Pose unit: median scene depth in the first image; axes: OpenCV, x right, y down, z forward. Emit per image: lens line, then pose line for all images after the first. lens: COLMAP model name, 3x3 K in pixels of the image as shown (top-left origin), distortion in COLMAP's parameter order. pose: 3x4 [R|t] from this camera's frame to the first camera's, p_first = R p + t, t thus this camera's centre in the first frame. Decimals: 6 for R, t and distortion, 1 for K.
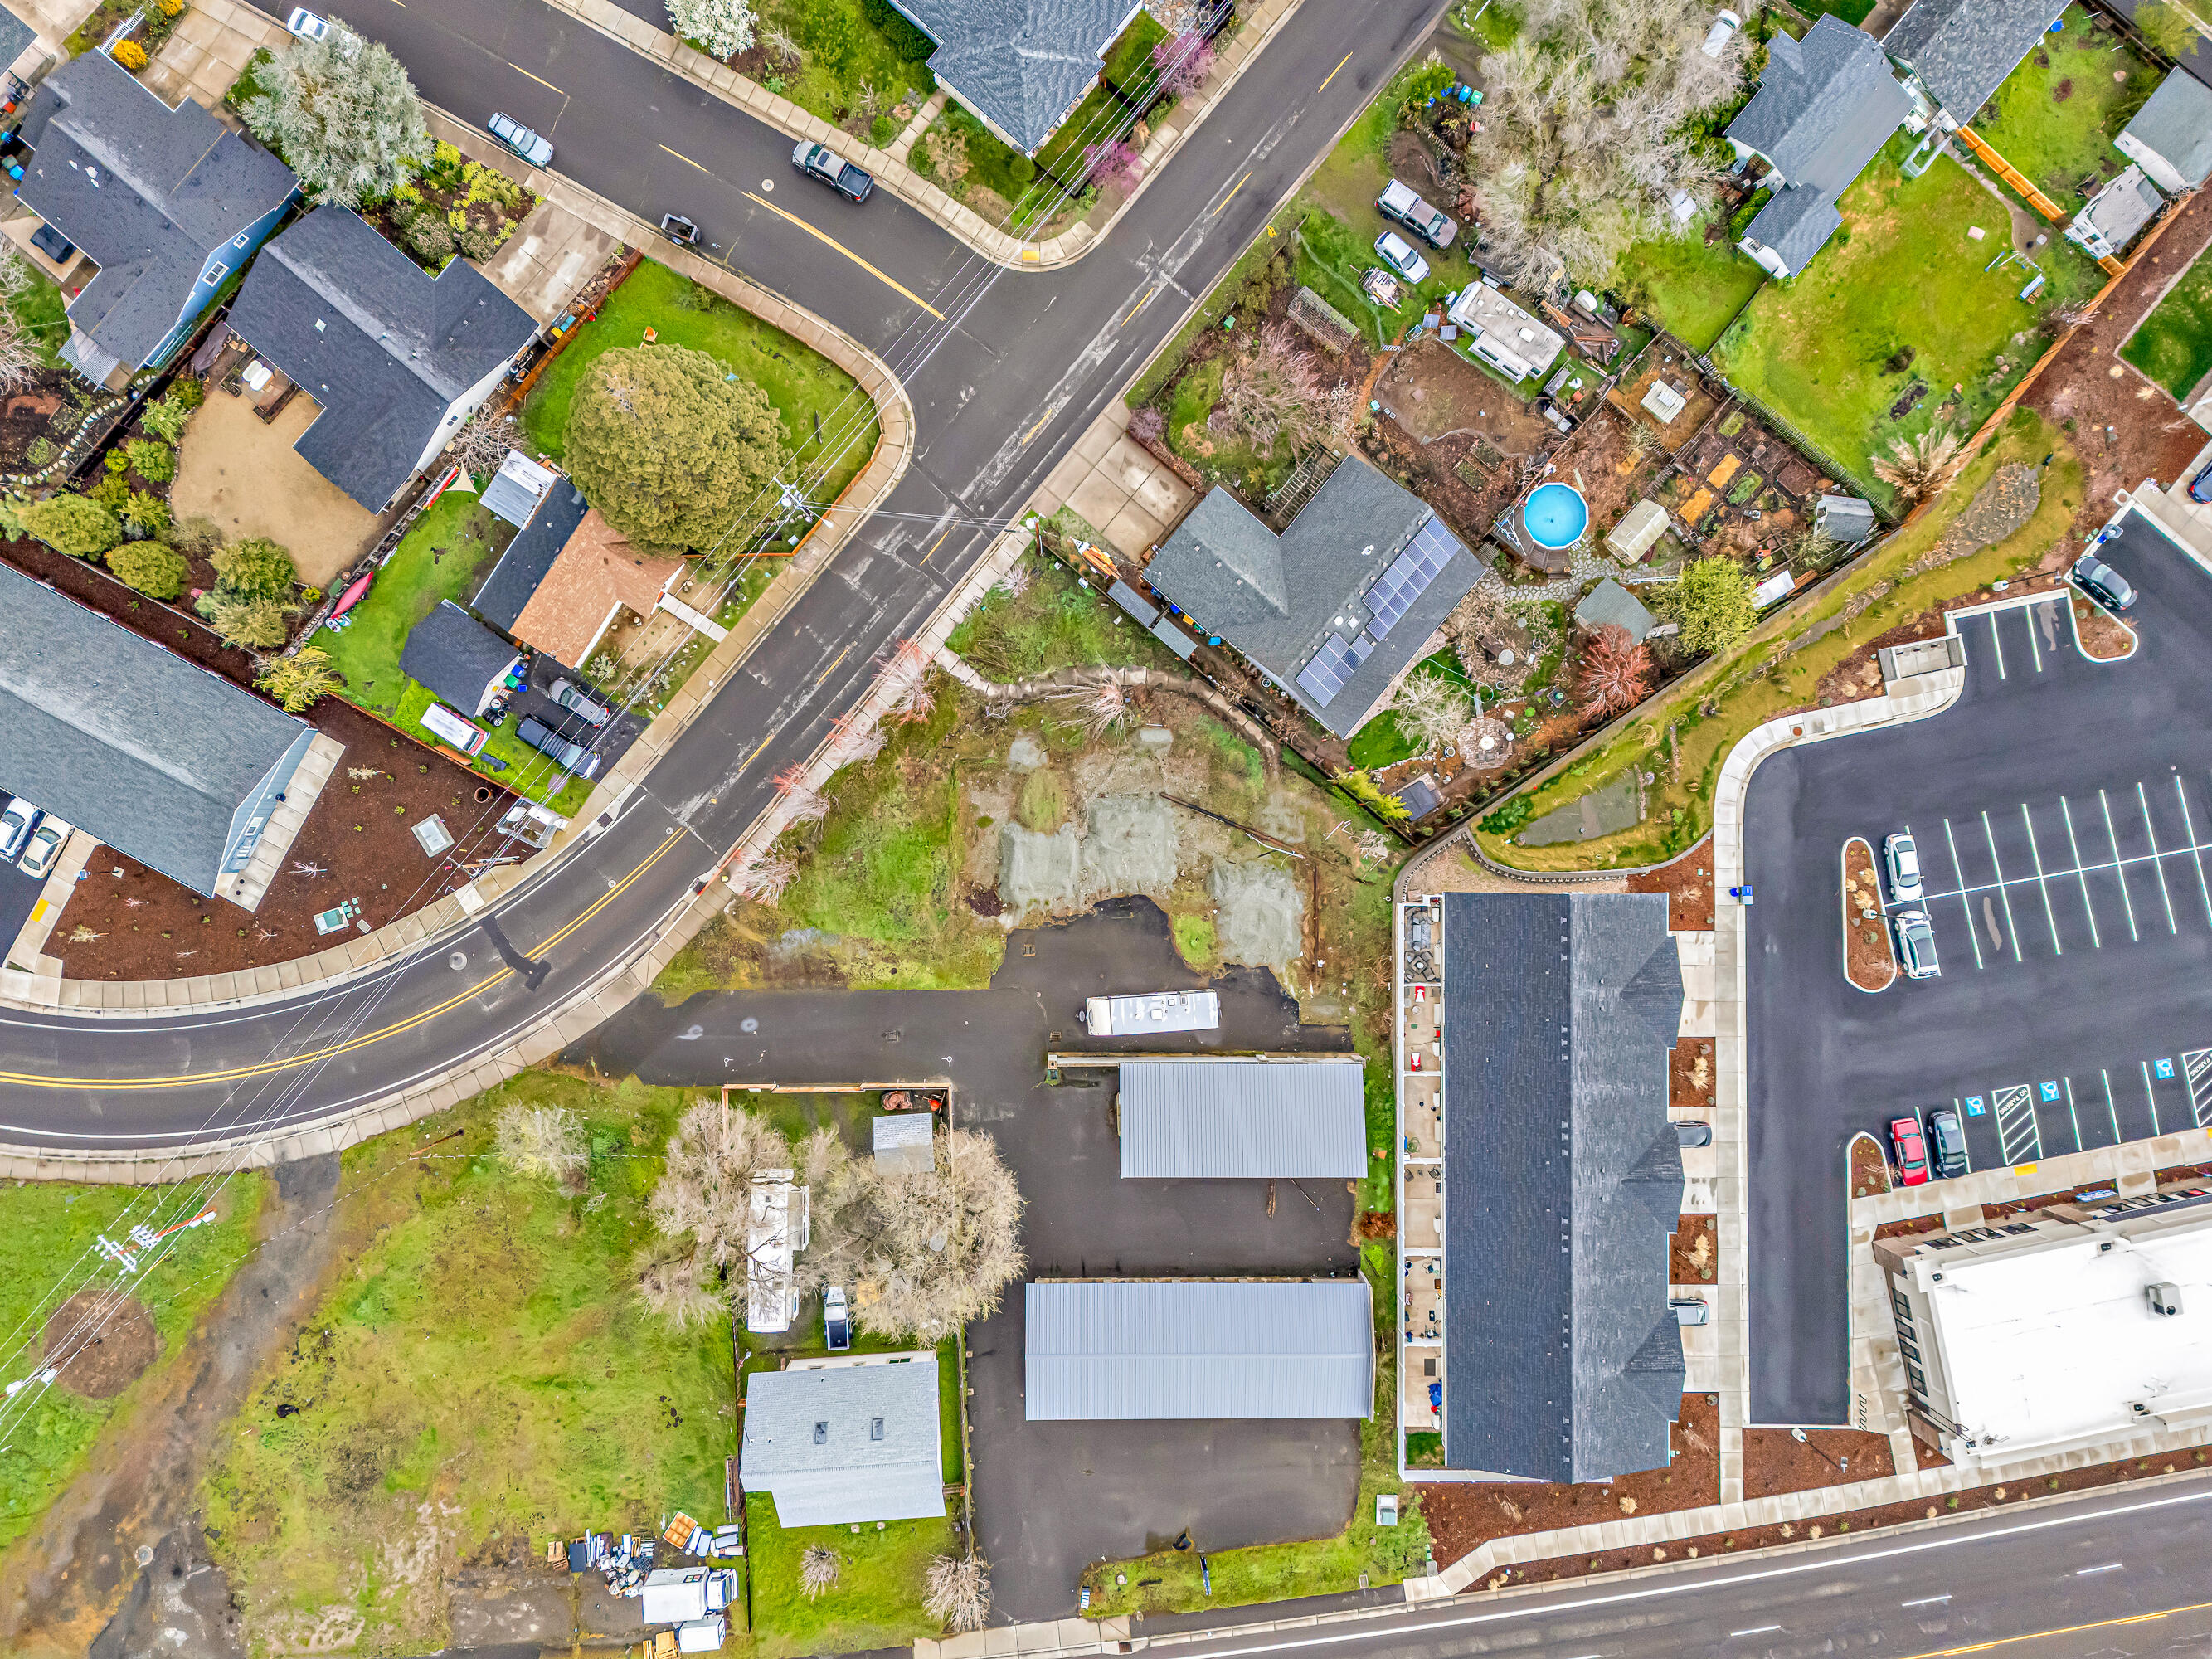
lens RADIAL K [[1641.1, 0, 1106.4], [0, 1641.1, 823.1], [0, 0, 1]] dist [0.083875, -0.084071]
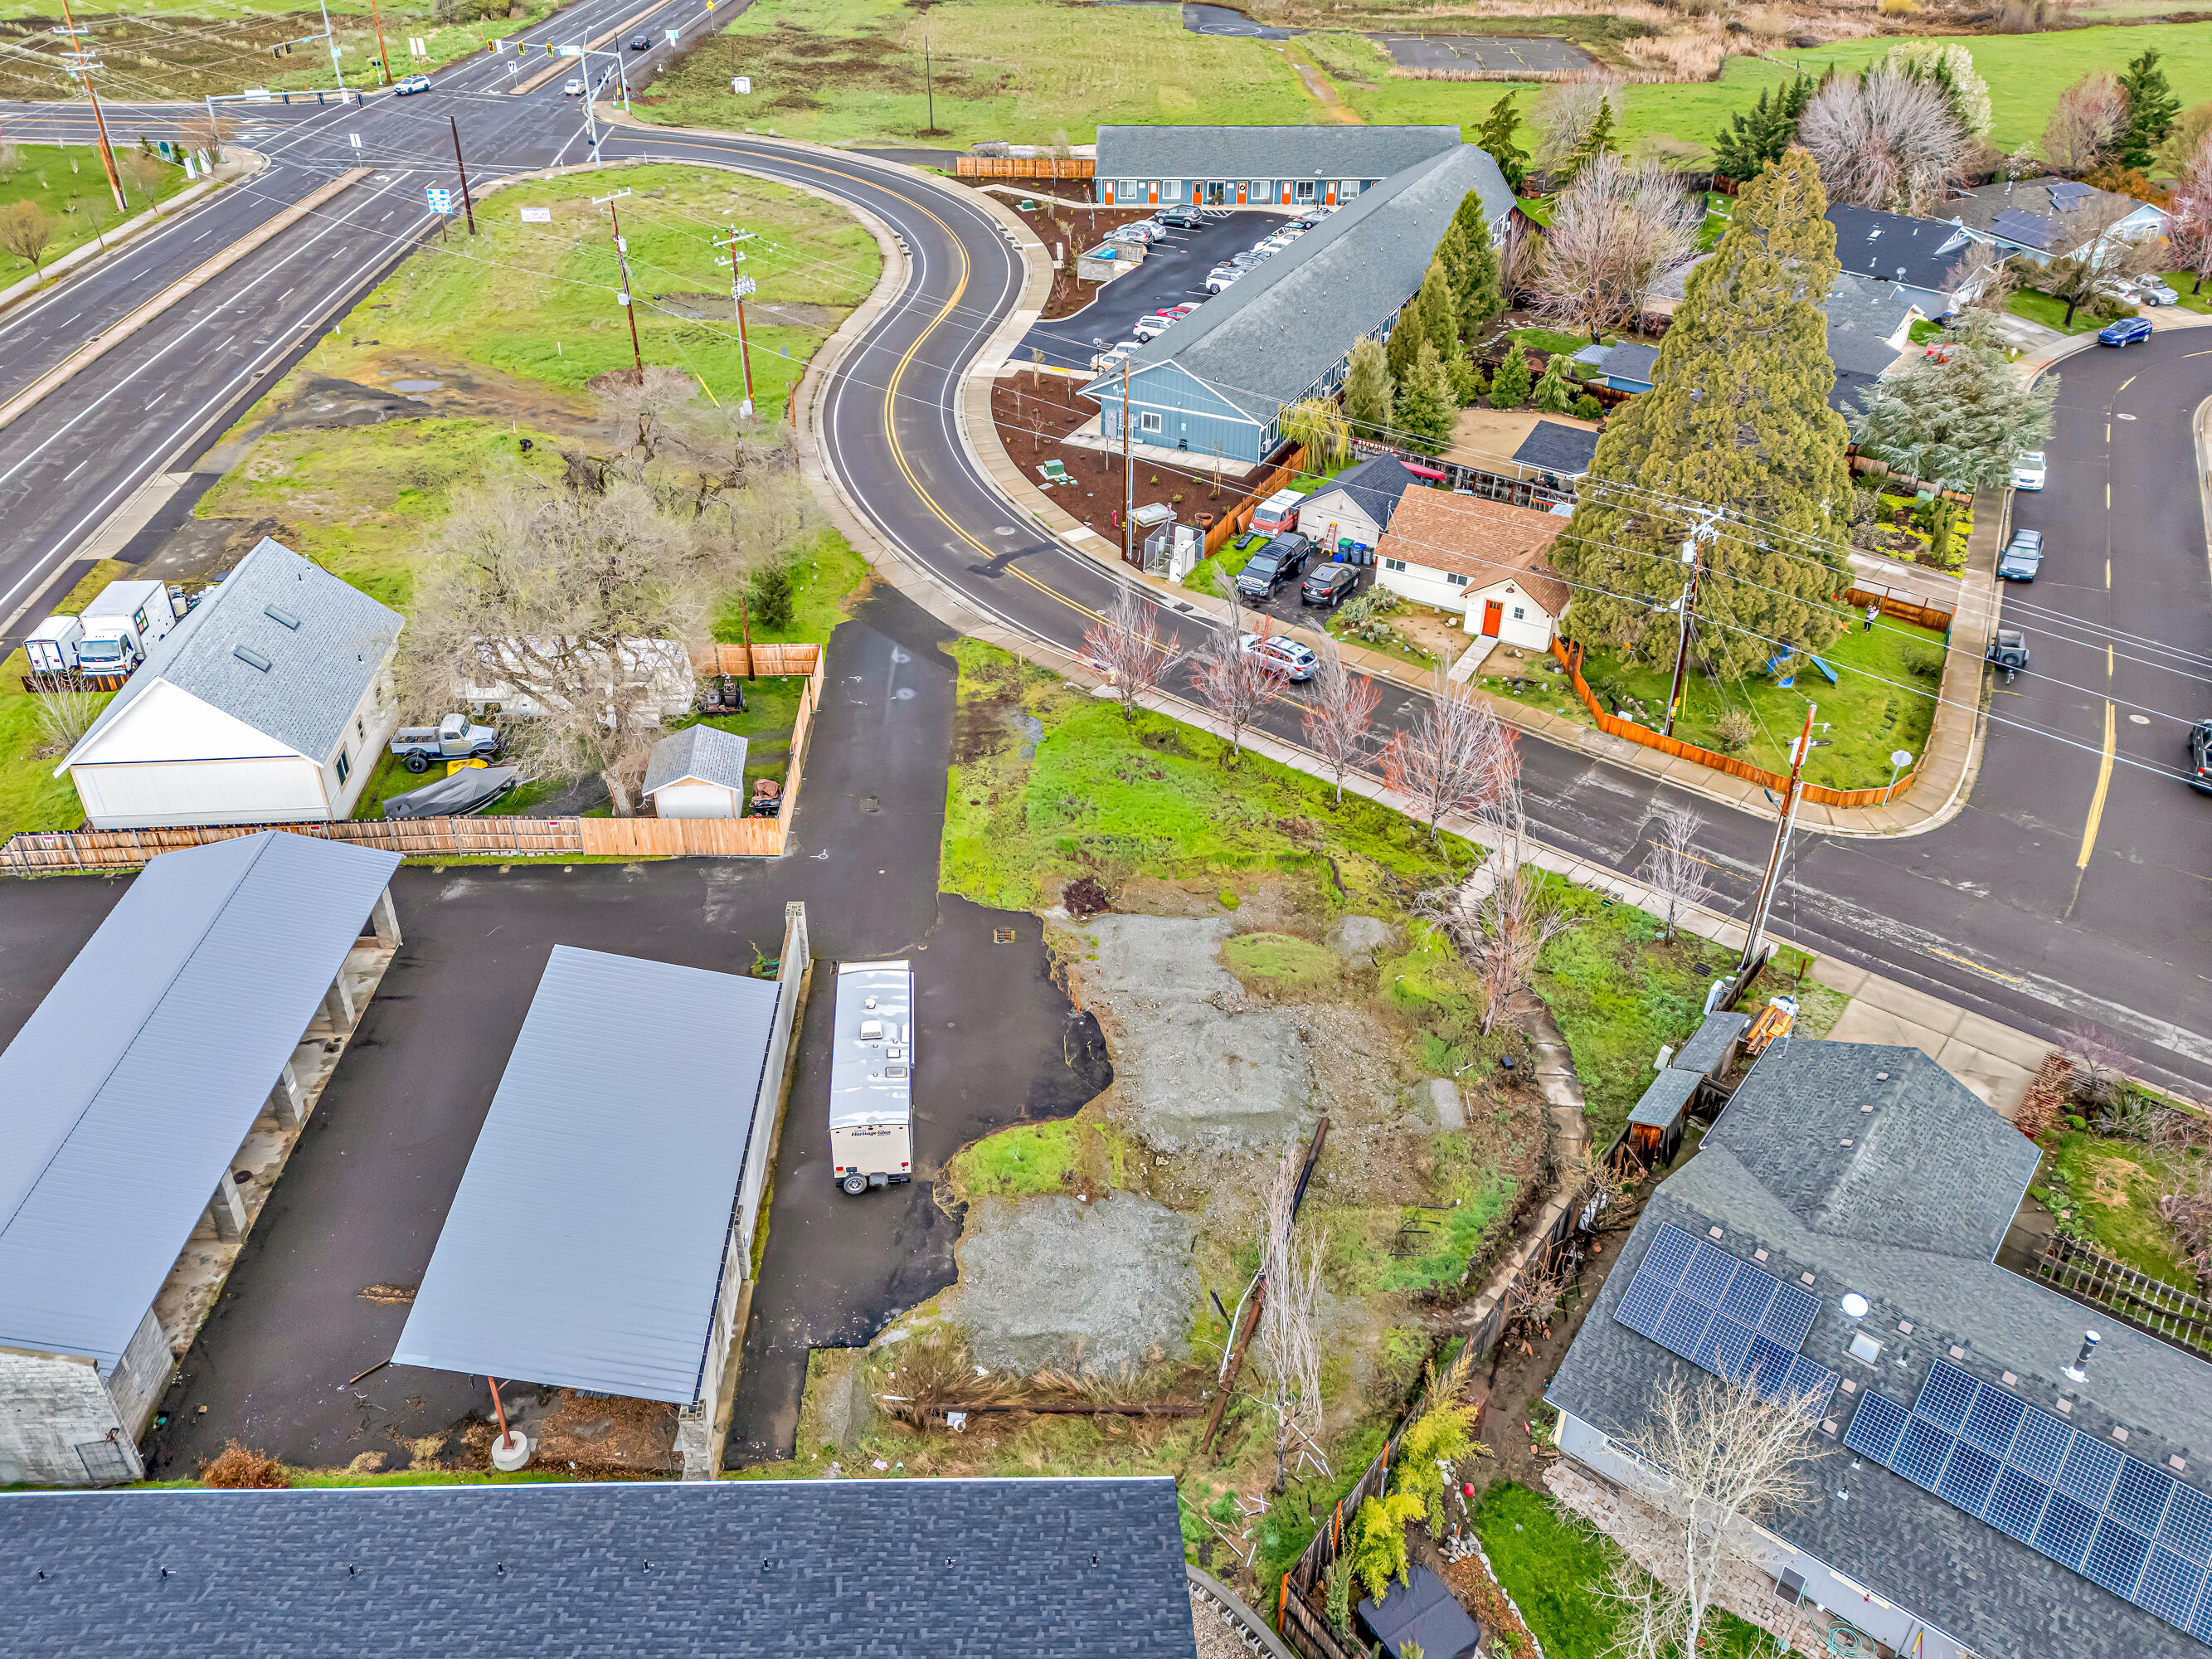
lens RADIAL K [[1672.8, 0, 1060.2], [0, 1672.8, 753.4], [0, 0, 1]] dist [0.092555, -0.088165]
pose [[0.012258, 0.504858, -0.863115, 0.404344], [-0.999843, 0.017227, -0.004123, 0.060073], [0.012787, 0.863030, 0.504990, 0.663487]]
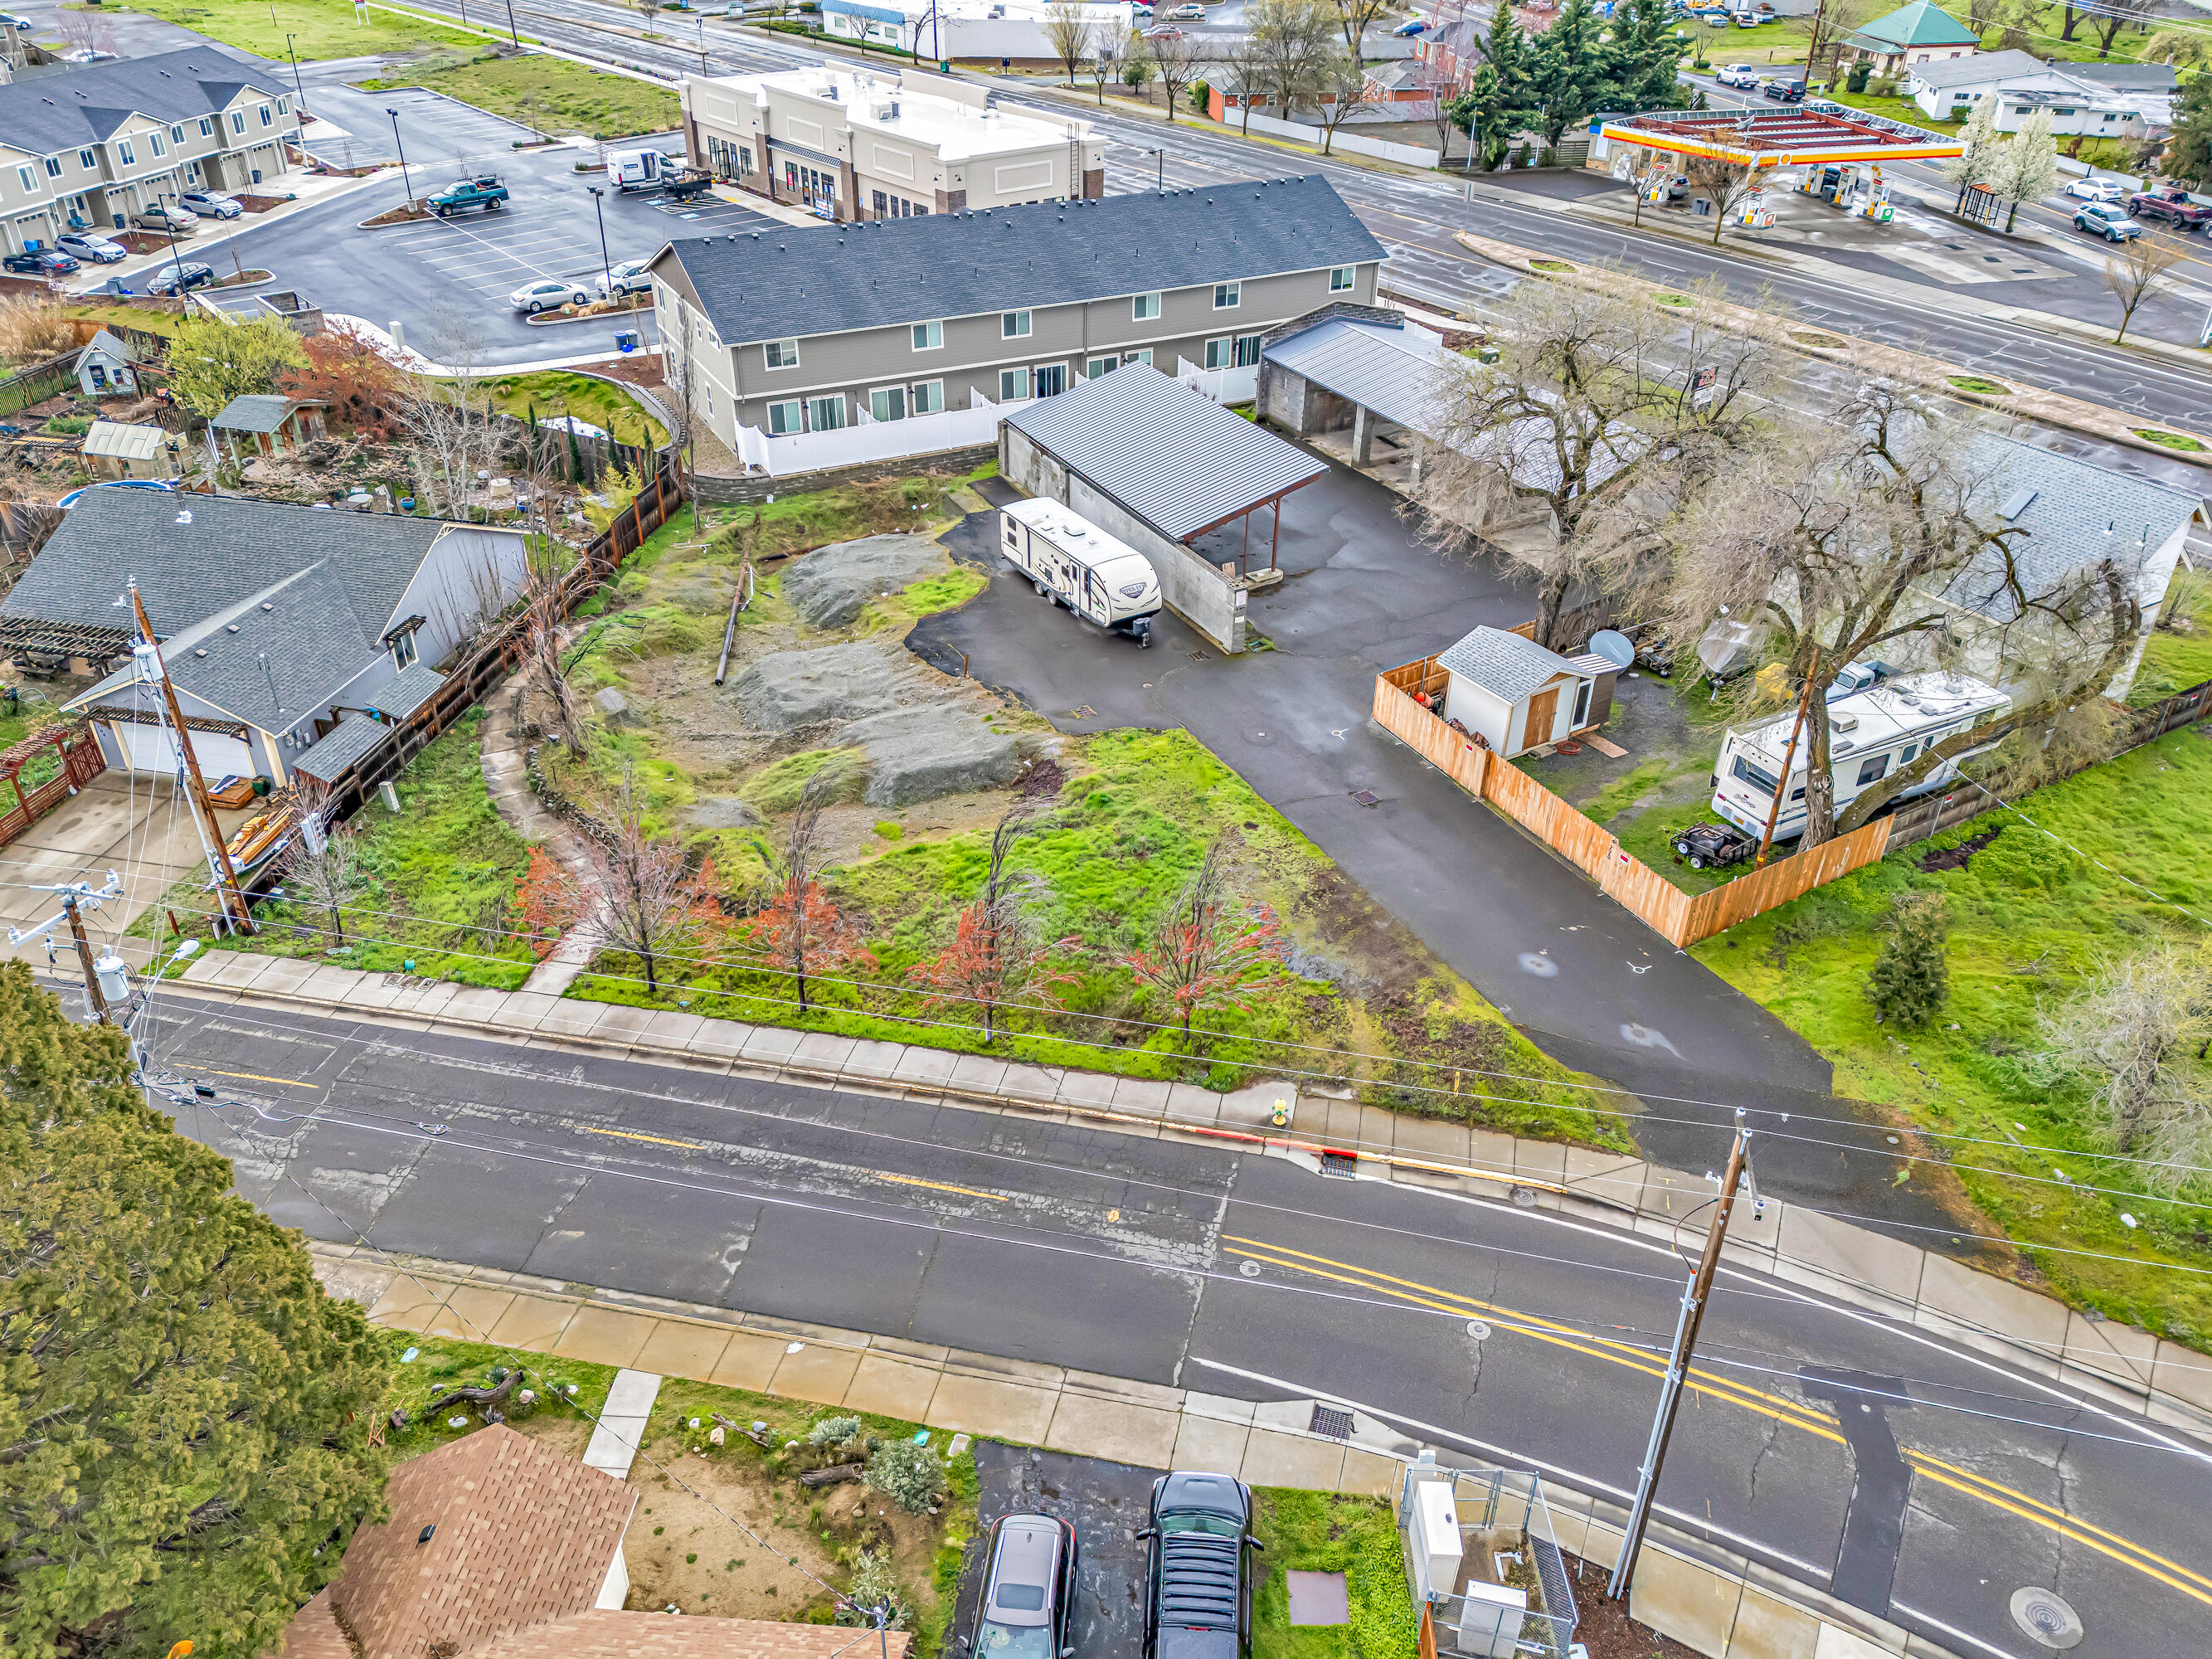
lens RADIAL K [[1641.1, 0, 1106.4], [0, 1641.1, 823.1], [0, 0, 1]] dist [0.083875, -0.084071]
pose [[-0.467789, -0.502621, 0.727011, -0.453447], [0.883316, -0.237542, 0.404137, -0.137871], [-0.030432, 0.831232, 0.555093, 0.734492]]
